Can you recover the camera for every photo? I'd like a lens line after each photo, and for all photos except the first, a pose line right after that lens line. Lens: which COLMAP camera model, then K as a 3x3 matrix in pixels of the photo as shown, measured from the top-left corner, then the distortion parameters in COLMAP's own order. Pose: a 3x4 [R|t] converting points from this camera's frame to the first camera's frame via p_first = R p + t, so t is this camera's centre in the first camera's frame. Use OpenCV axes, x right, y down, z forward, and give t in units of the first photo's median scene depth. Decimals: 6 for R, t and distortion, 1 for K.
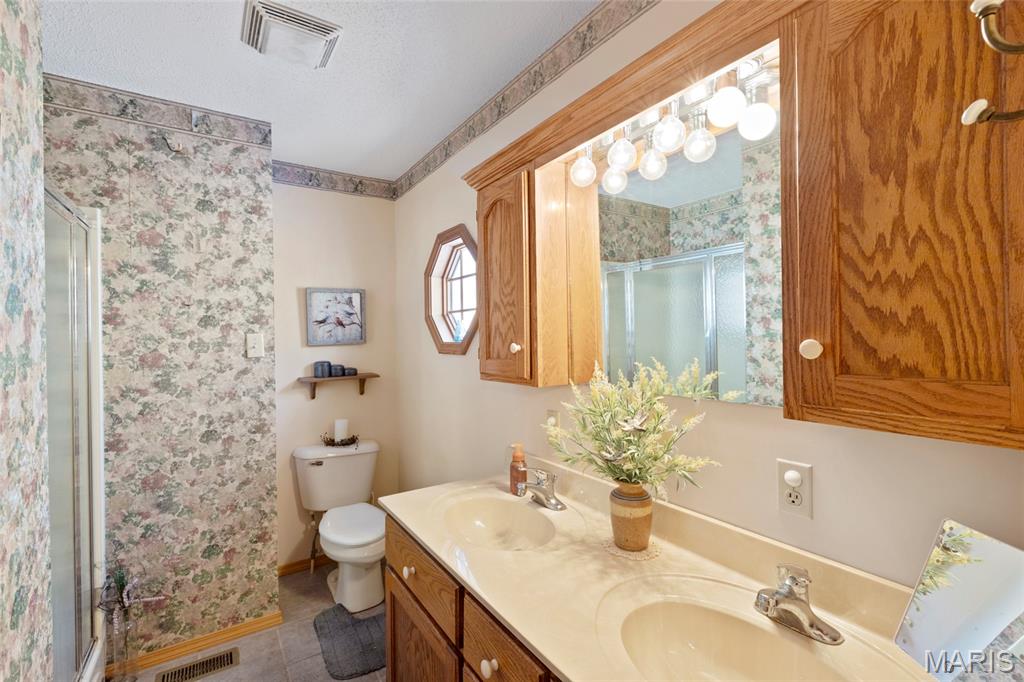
lens RADIAL K [[457.2, 0, 512.0], [0, 457.2, 338.1], [0, 0, 1]] dist [-0.001285, 0.000037]
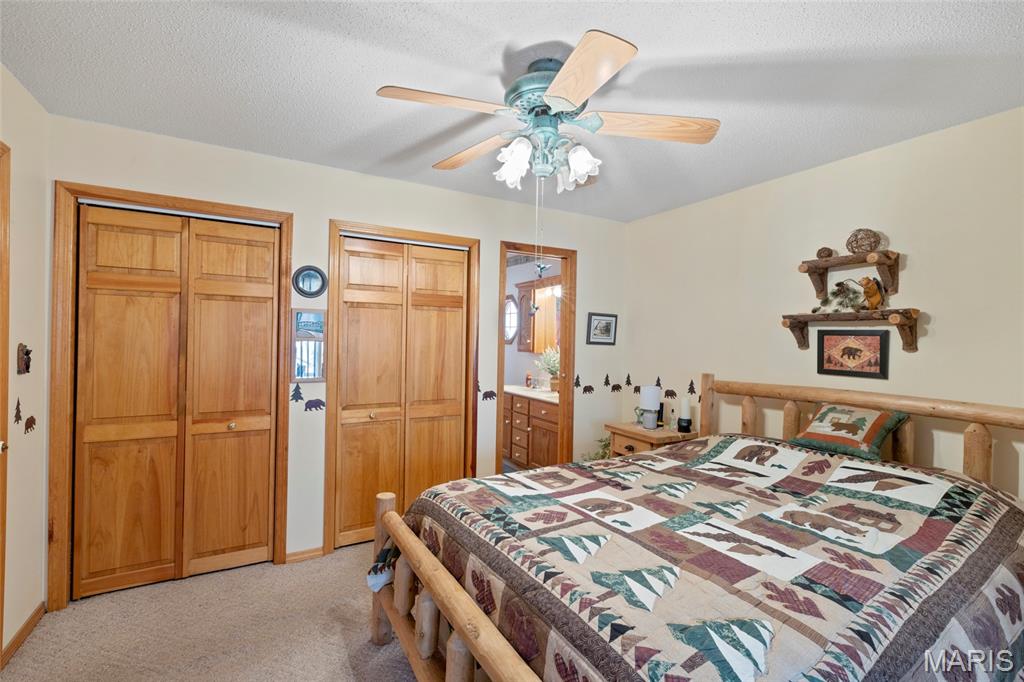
lens RADIAL K [[457.2, 0, 513.4], [0, 457.2, 340.7], [0, 0, 1]] dist [-0.001285, 0.000037]
pose [[0.996921, 0.027843, -0.073301, 0.132553], [-0.027936, 0.999610, -0.000239, 0.020279], [0.073266, 0.002286, 0.997310, -2.171986]]
